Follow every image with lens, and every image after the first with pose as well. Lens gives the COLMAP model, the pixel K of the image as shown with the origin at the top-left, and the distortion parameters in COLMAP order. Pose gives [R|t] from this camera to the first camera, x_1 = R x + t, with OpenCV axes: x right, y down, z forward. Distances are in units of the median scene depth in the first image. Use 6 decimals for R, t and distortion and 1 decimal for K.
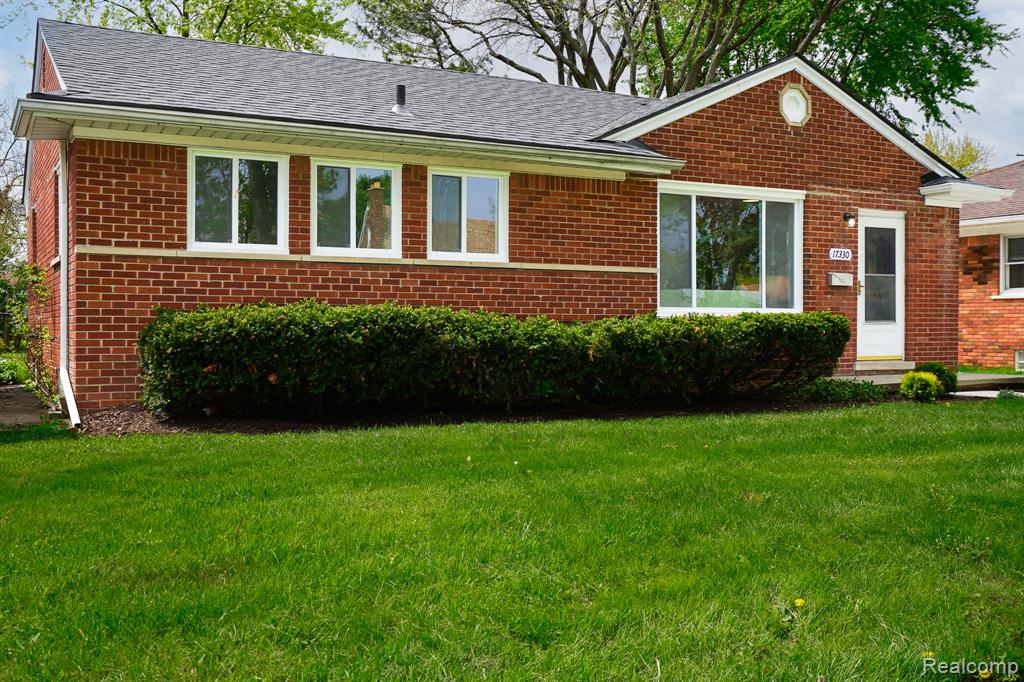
lens RADIAL K [[1020.3, 0, 512.3], [0, 1020.3, 332.8], [0, 0, 1]] dist [0.020437, 0.000000]
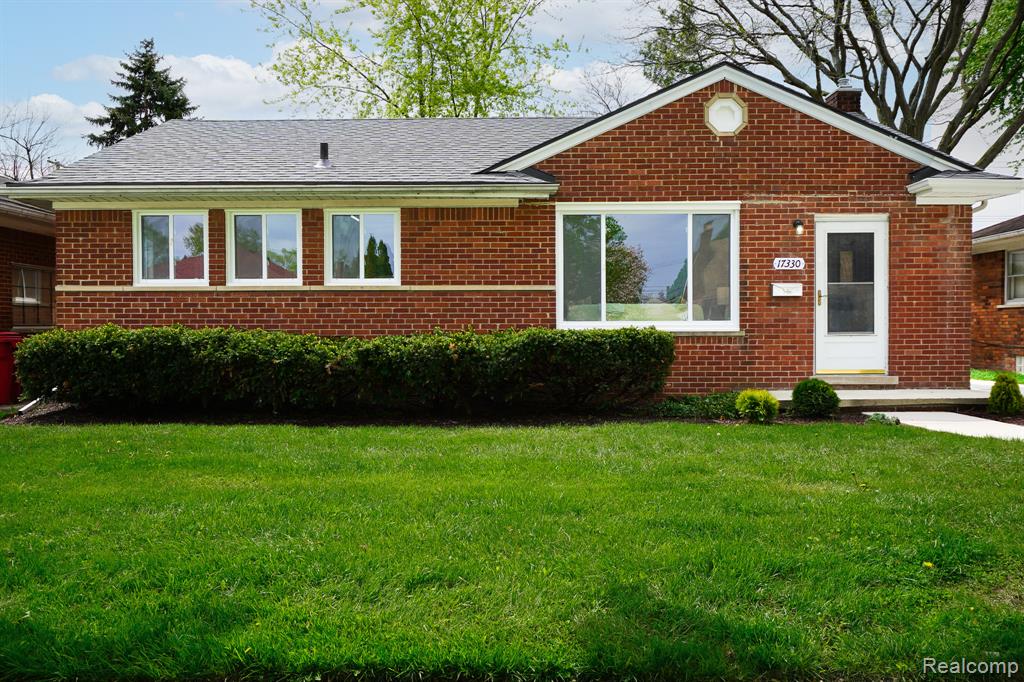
lens RADIAL K [[844.8, 0, 509.9], [0, 844.8, 343.7], [0, 0, 1]] dist [0.015761, -0.003241]
pose [[0.881249, 0.003332, -0.472641, 0.526735], [0.002509, 0.999928, 0.011727, -0.012787], [0.472646, -0.011520, 0.881177, 0.196004]]
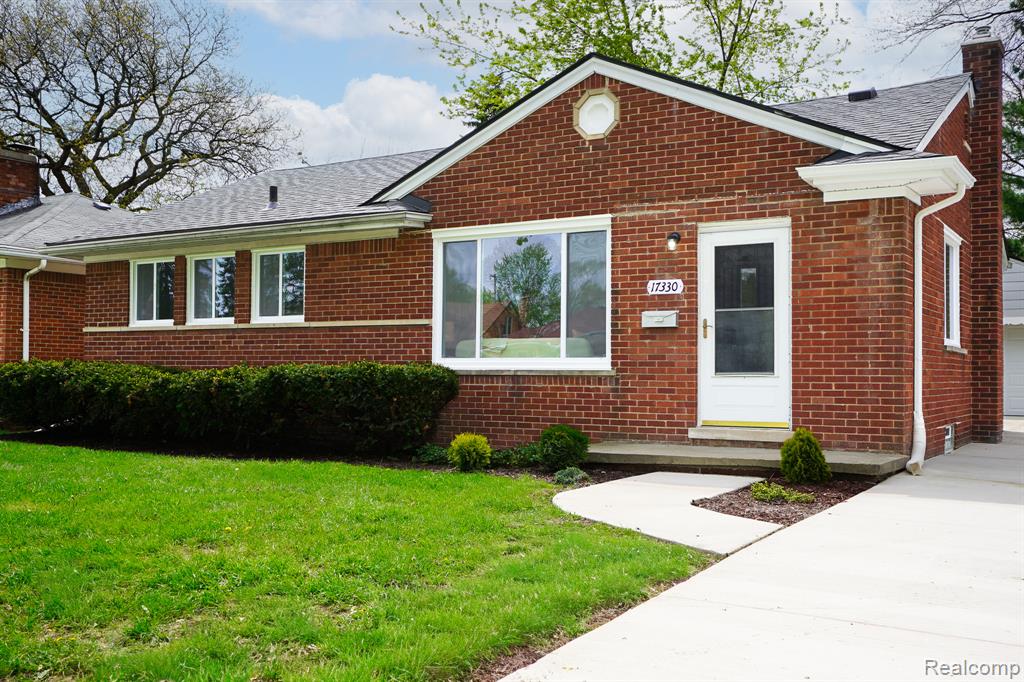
lens RADIAL K [[1020.3, 0, 511.2], [0, 1020.3, 345.9], [0, 0, 1]] dist [0.020437, 0.000000]
pose [[0.510383, -0.023784, -0.859618, 1.047212], [-0.012288, 0.999314, -0.034945, -0.003738], [0.859859, 0.028398, 0.509741, 0.571001]]
